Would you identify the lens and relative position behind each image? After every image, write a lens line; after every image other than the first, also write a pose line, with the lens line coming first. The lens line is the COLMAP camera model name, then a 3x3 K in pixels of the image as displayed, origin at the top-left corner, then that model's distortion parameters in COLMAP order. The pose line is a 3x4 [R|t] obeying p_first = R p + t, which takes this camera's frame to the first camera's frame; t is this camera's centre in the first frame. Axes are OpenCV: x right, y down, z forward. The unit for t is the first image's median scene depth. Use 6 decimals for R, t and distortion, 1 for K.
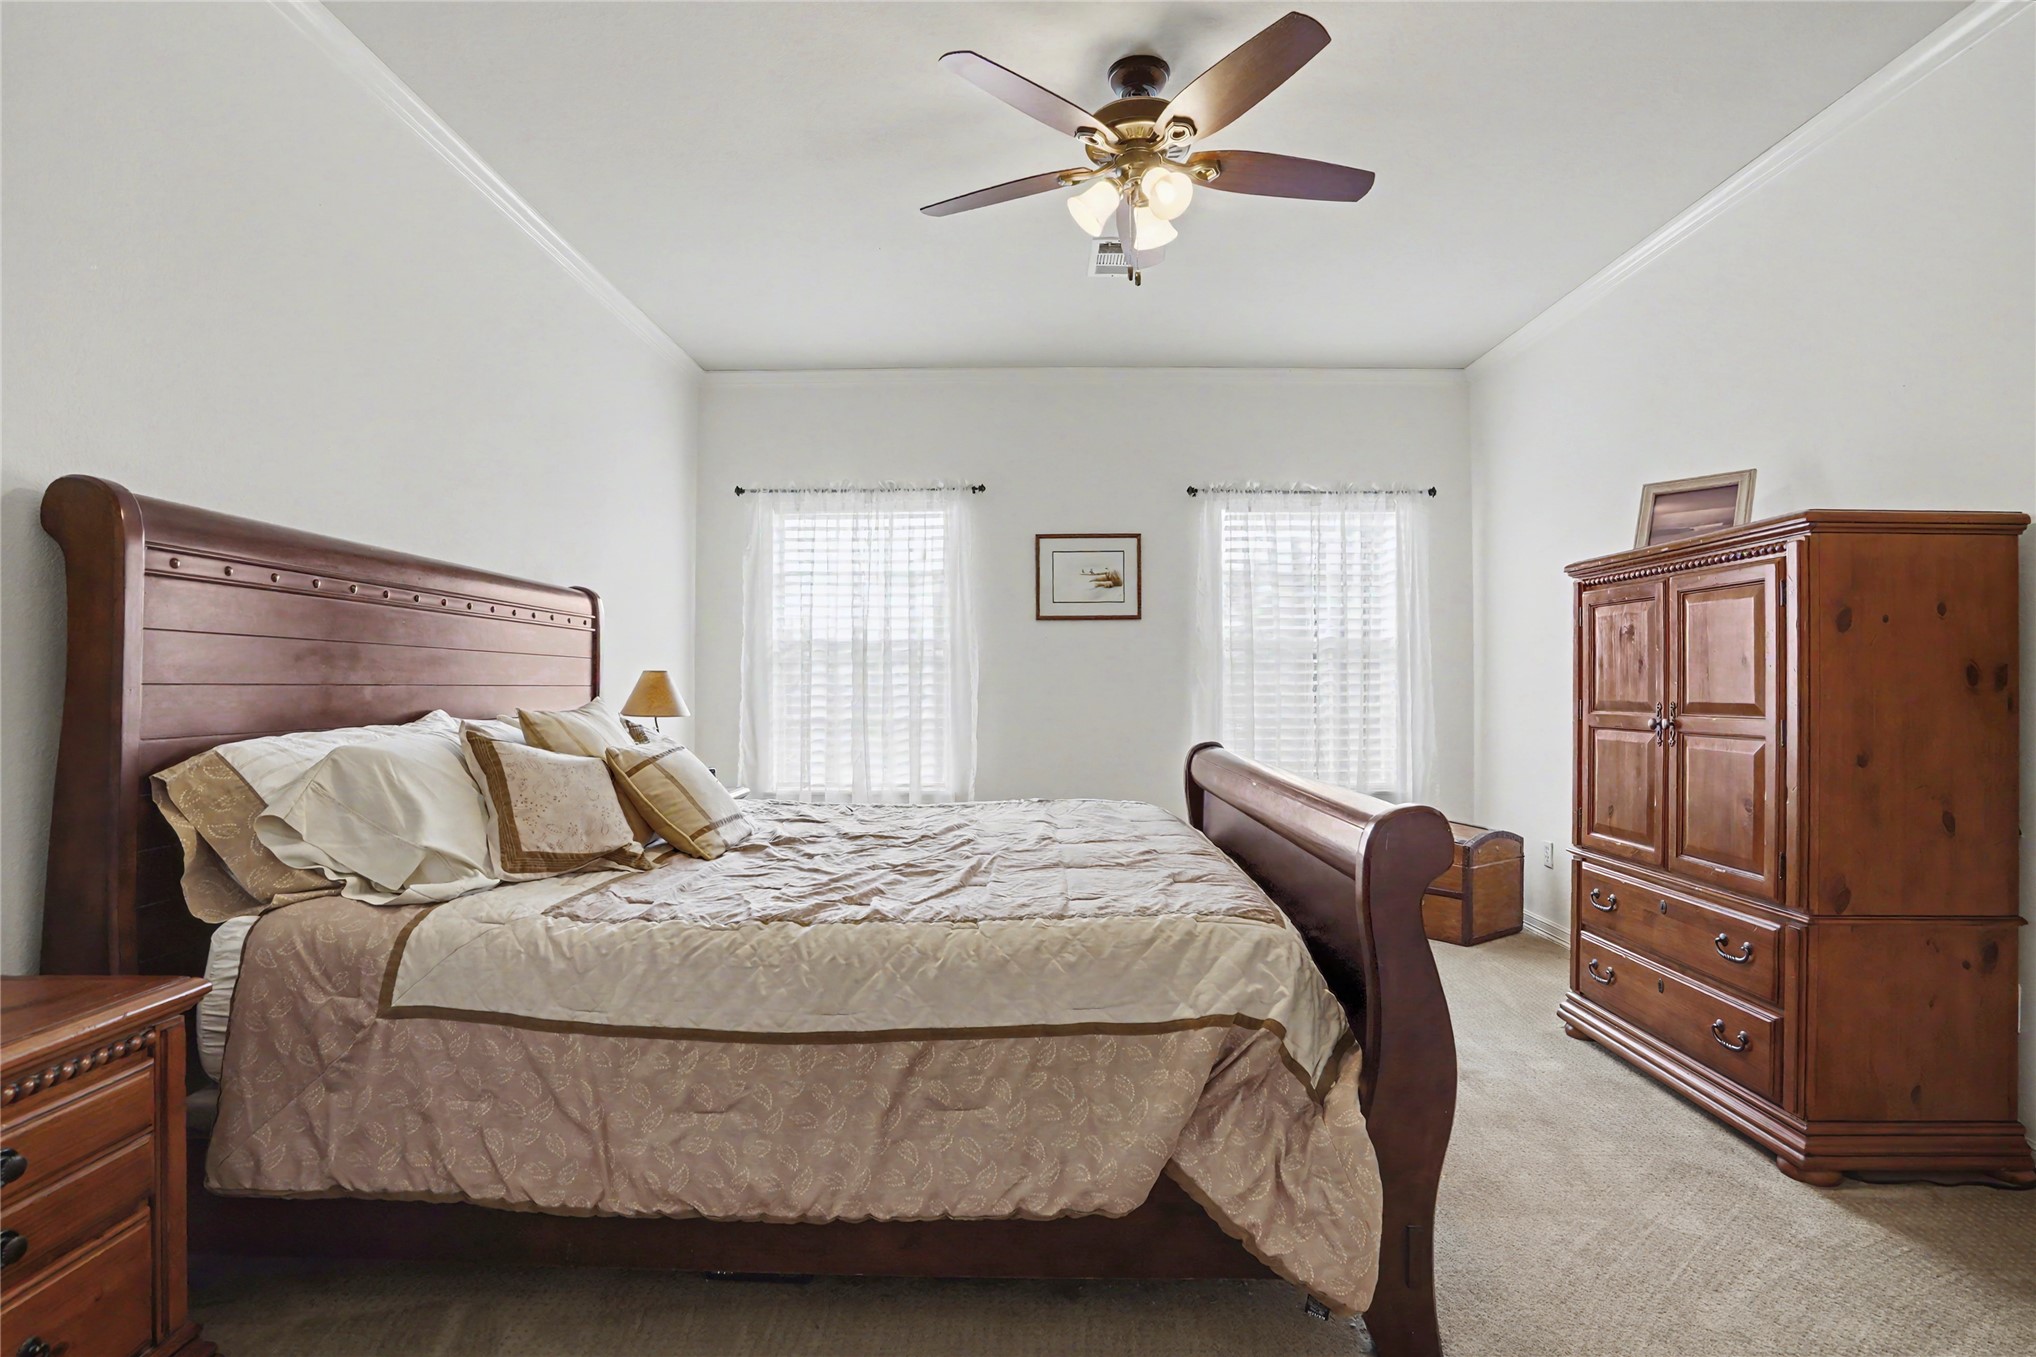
lens RADIAL K [[969.7, 0, 1003.1], [0, 969.7, 681.2], [0, 0, 1]] dist [-0.048931, 0.016226]
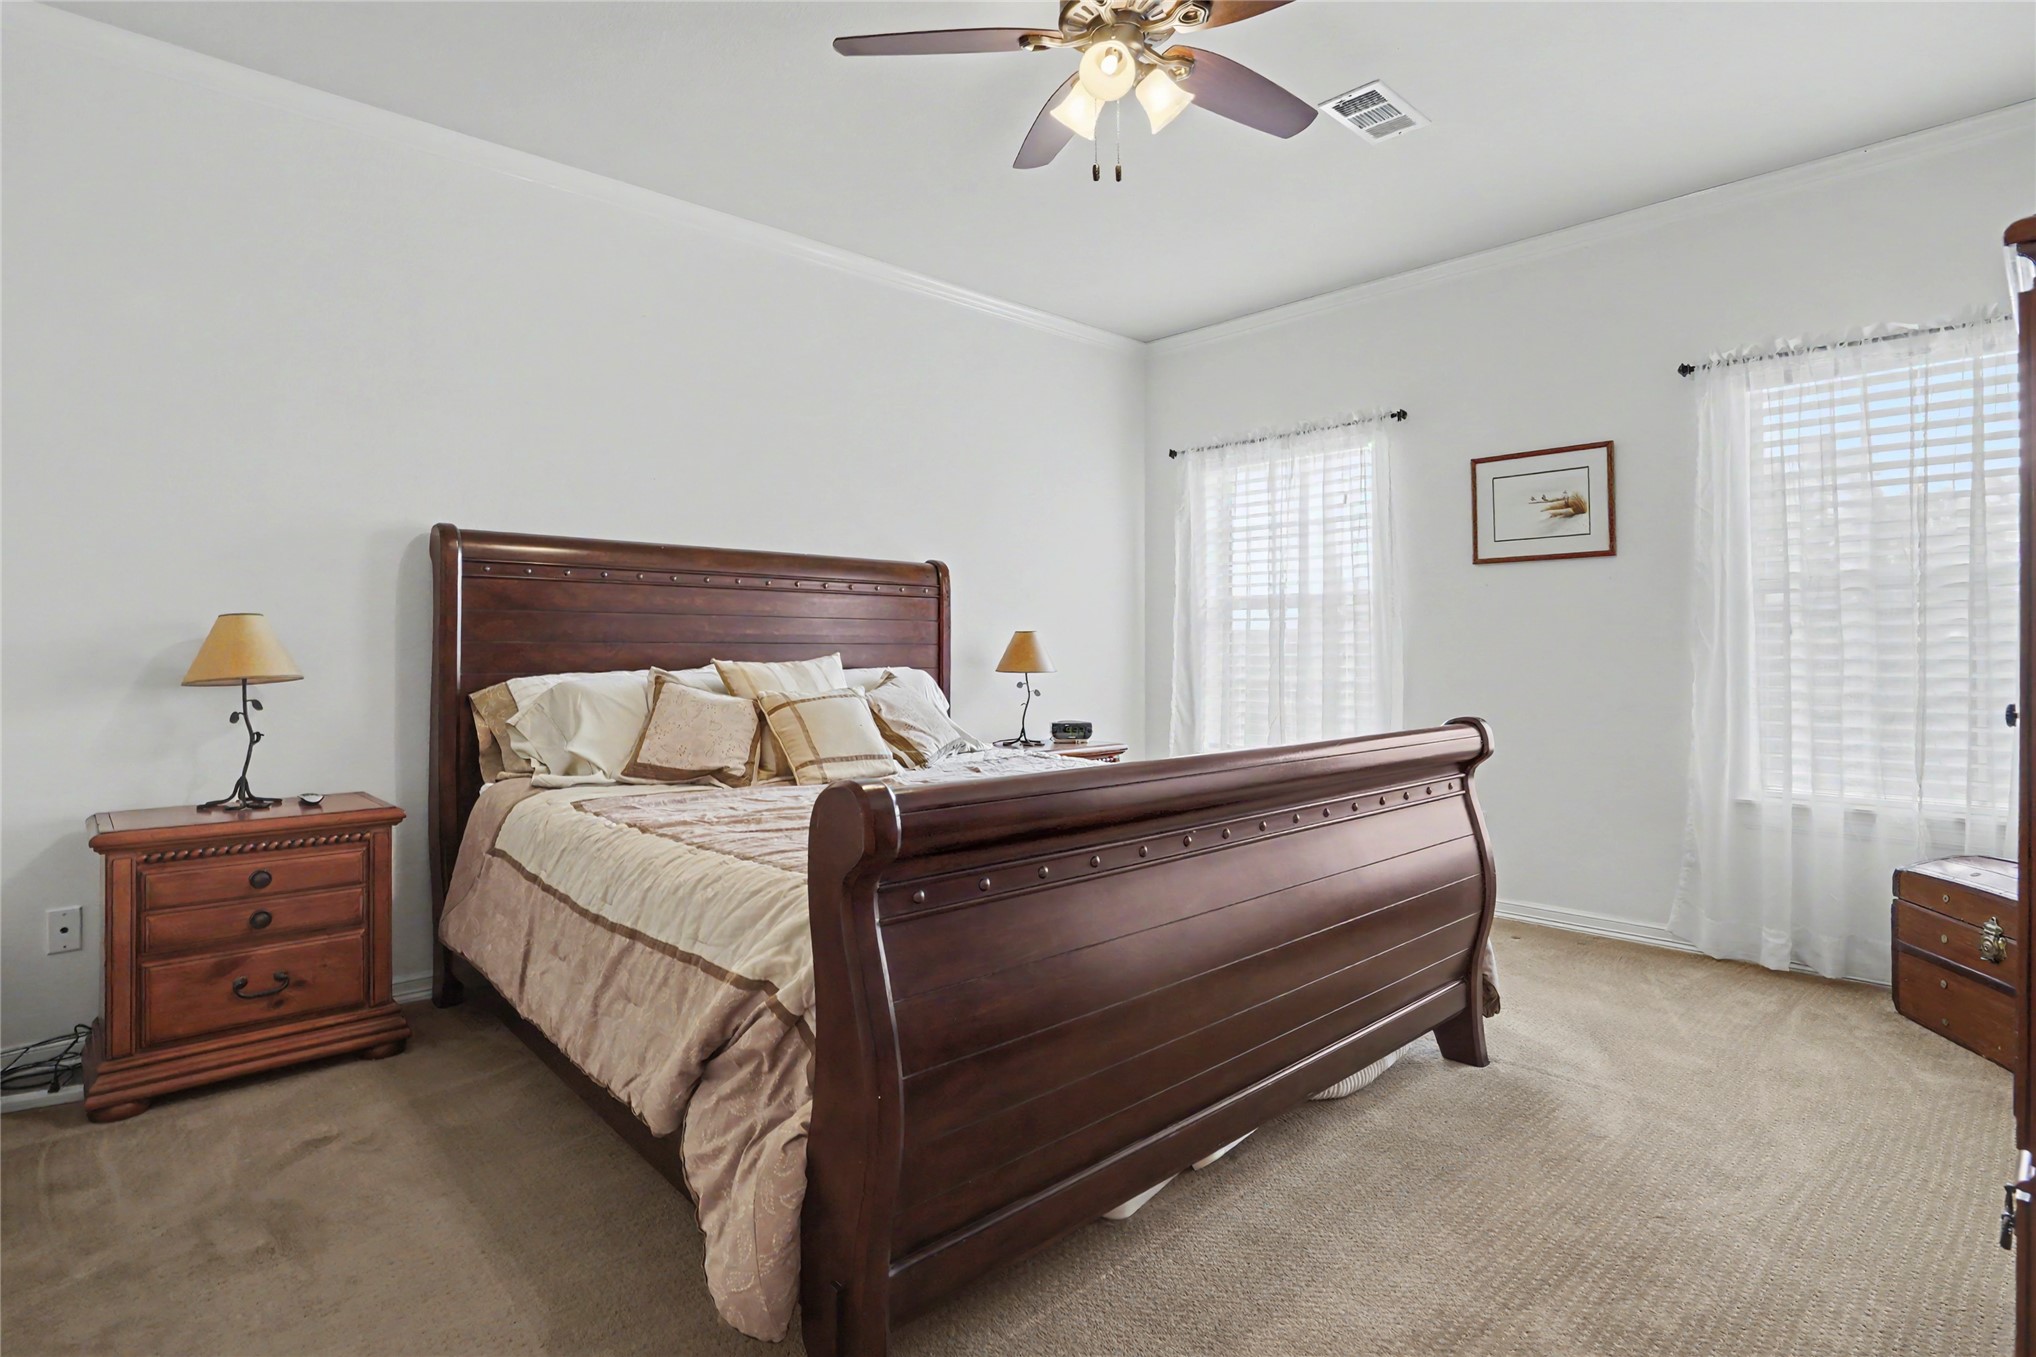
lens RADIAL K [[969.7, 0, 1011.6], [0, 969.7, 658.4], [0, 0, 1]] dist [-0.048931, 0.016226]
pose [[0.709602, 0.008144, -0.704556, 0.331578], [0.002246, 0.999902, 0.013820, 0.004241], [0.704599, -0.011389, 0.709514, 0.153661]]
